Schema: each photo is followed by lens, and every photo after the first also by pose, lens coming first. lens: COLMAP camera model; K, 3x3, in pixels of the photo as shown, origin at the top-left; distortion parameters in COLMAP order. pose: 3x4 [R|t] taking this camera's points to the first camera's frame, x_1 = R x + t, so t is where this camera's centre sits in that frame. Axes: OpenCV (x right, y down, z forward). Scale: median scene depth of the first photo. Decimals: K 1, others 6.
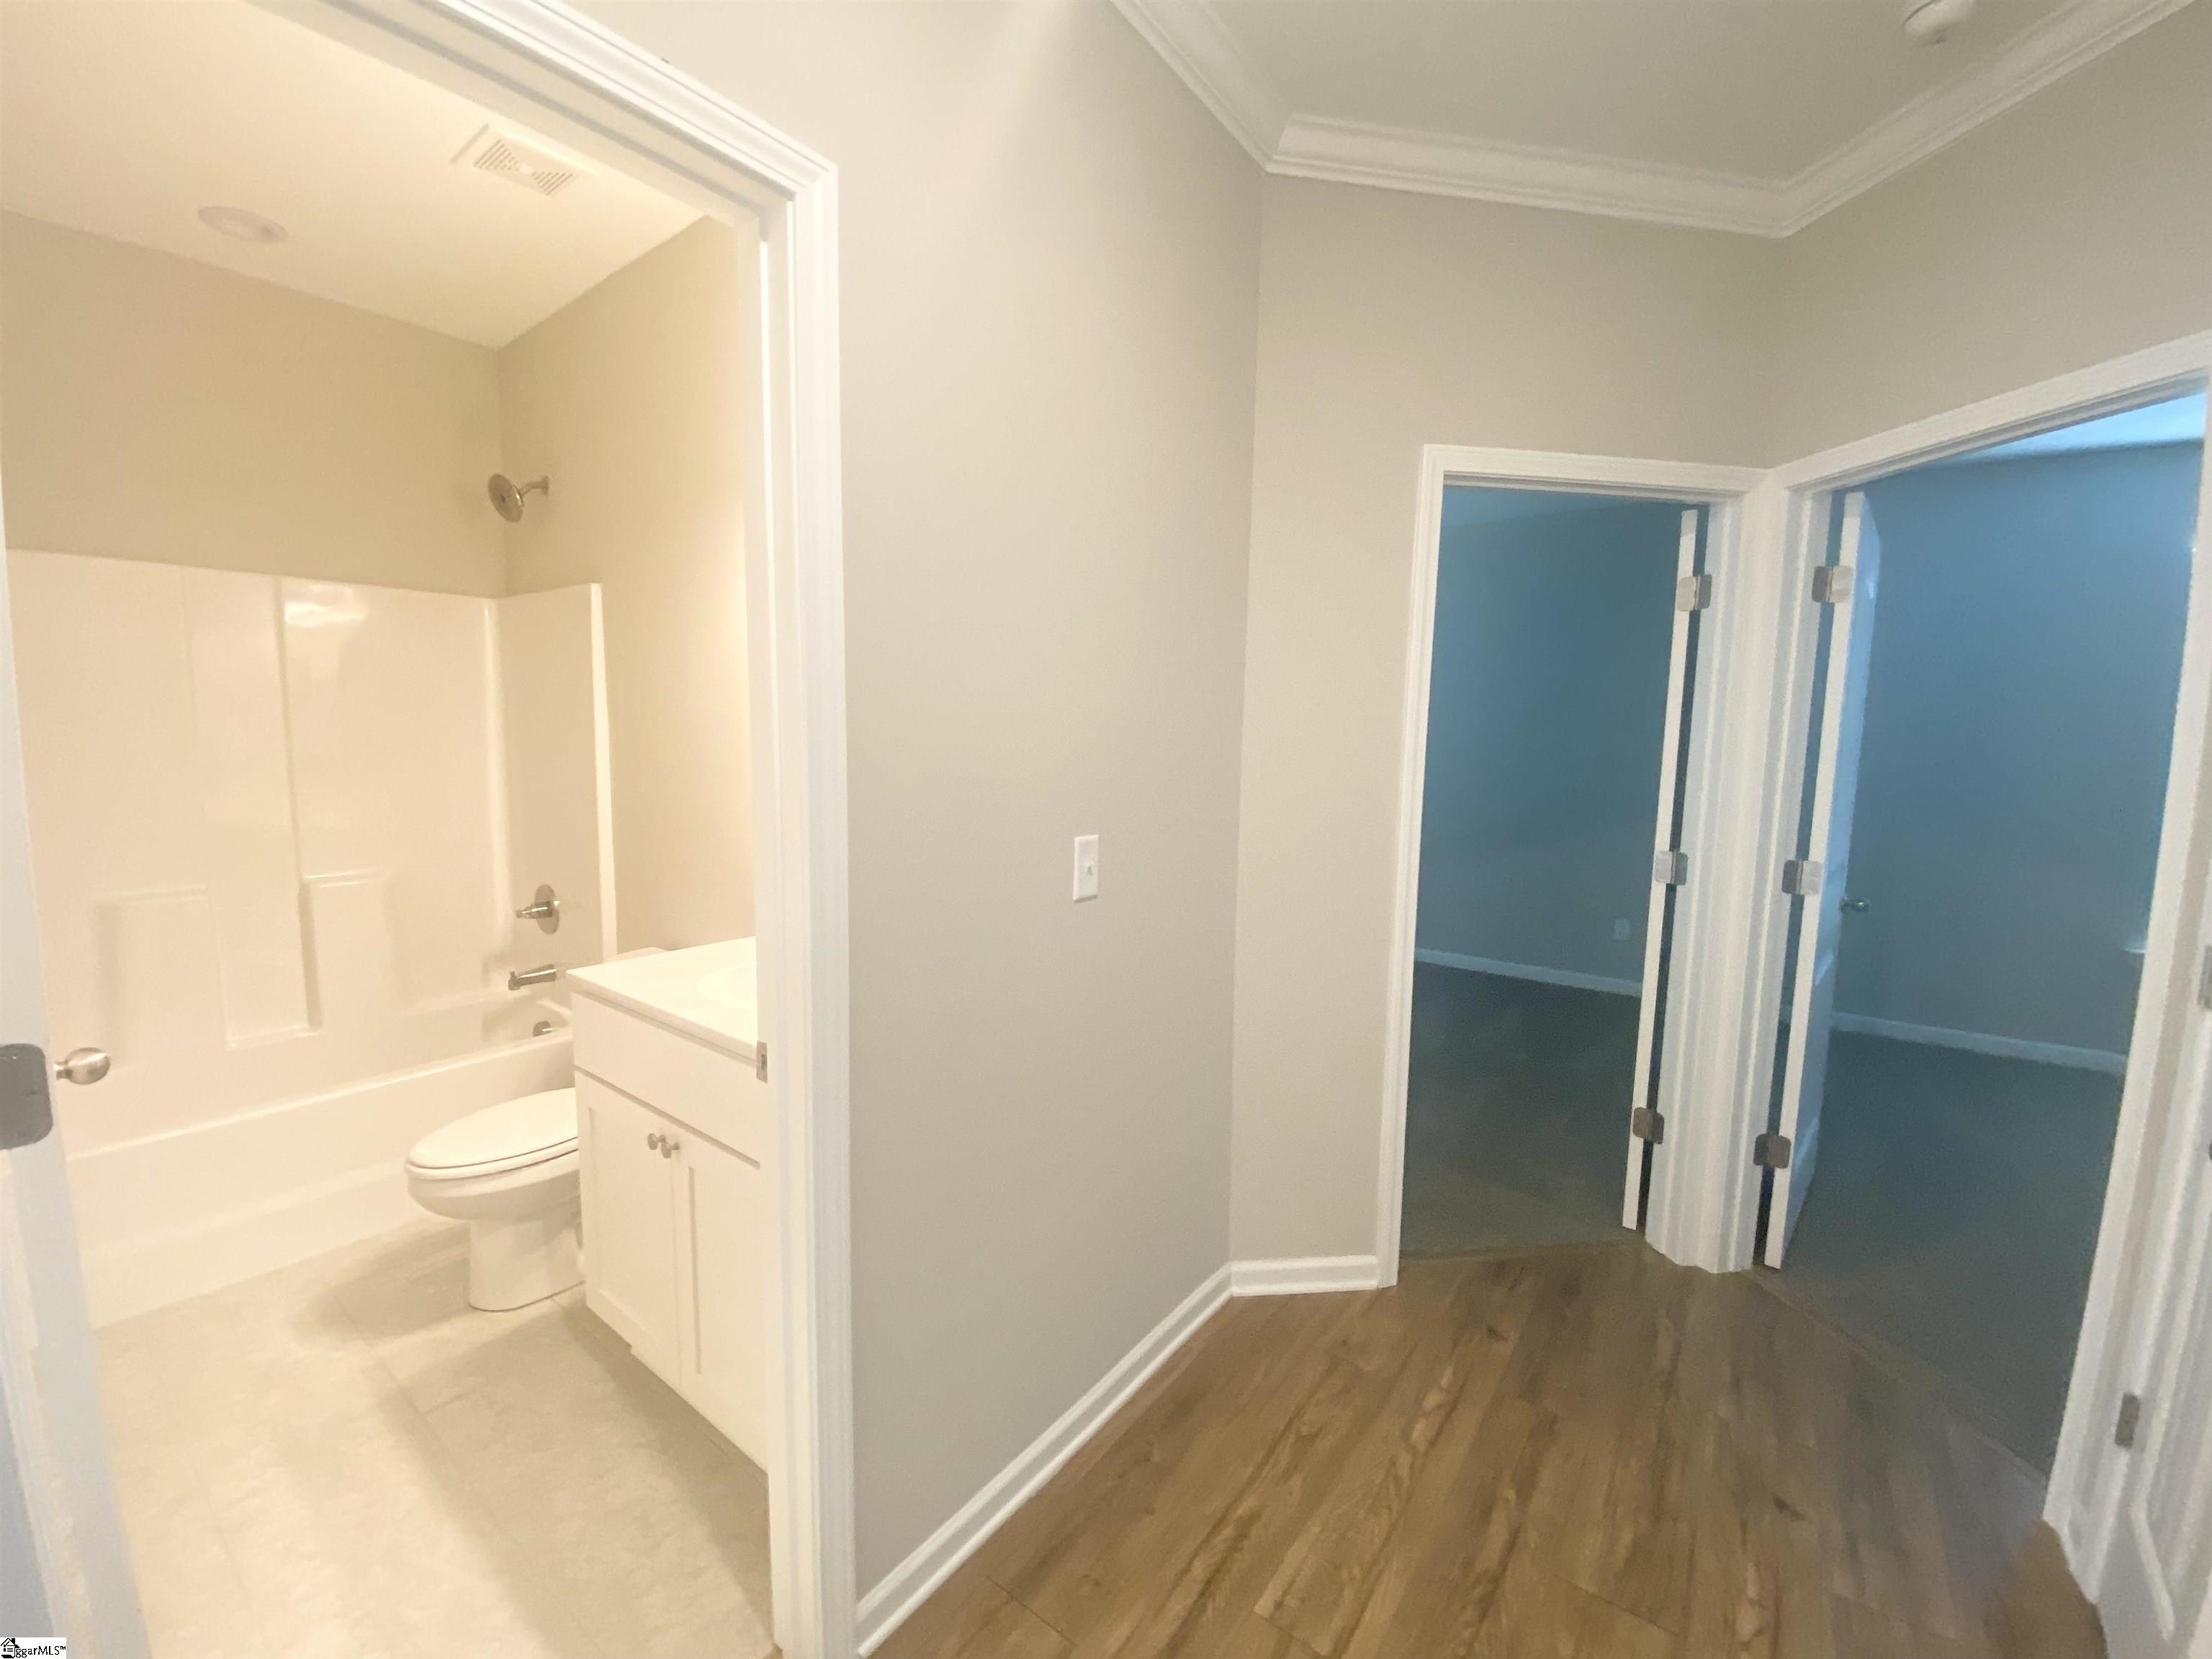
lens RADIAL K [[884.4, 0, 1115.7], [0, 884.4, 841.5], [0, 0, 1]] dist [0.003796, -0.014271]
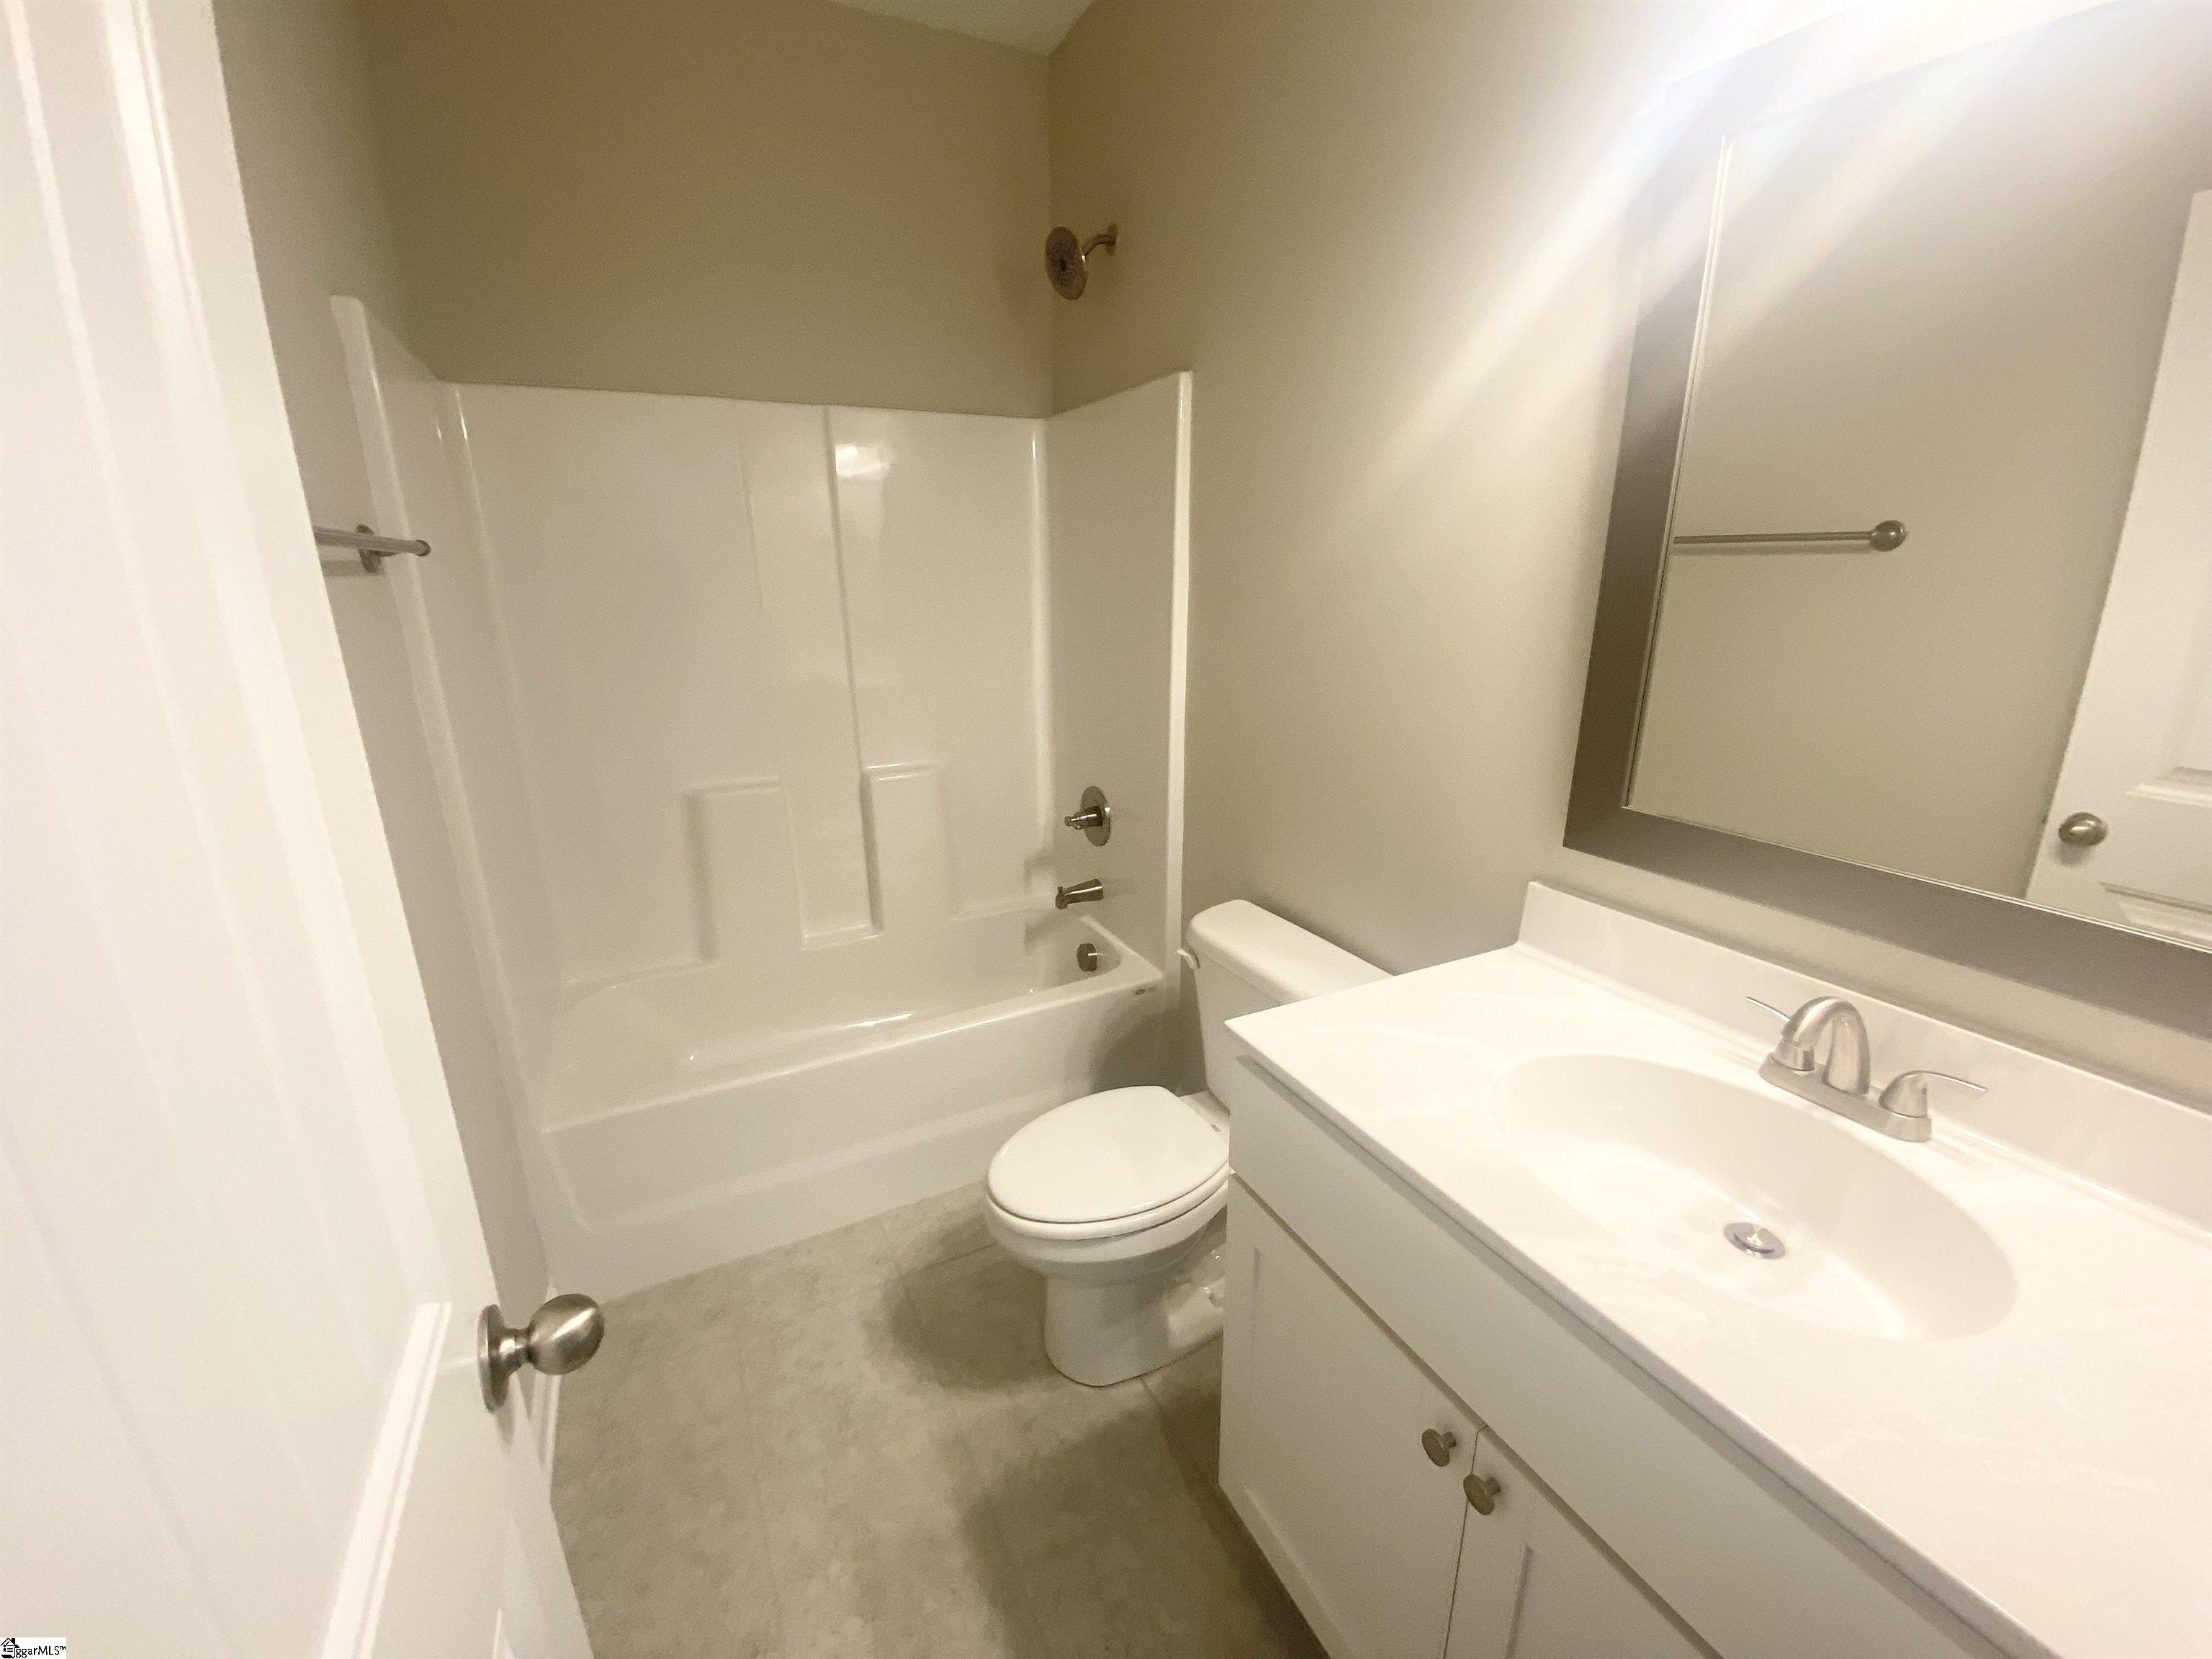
lens RADIAL K [[874.4, 0, 1112.6], [0, 874.4, 836.3], [0, 0, 1]] dist [0.016111, -0.019733]
pose [[0.895717, 0.100499, -0.433117, -0.303741], [-0.023579, 0.983486, 0.179443, -0.056831], [0.443999, -0.150518, 0.883295, 0.313738]]
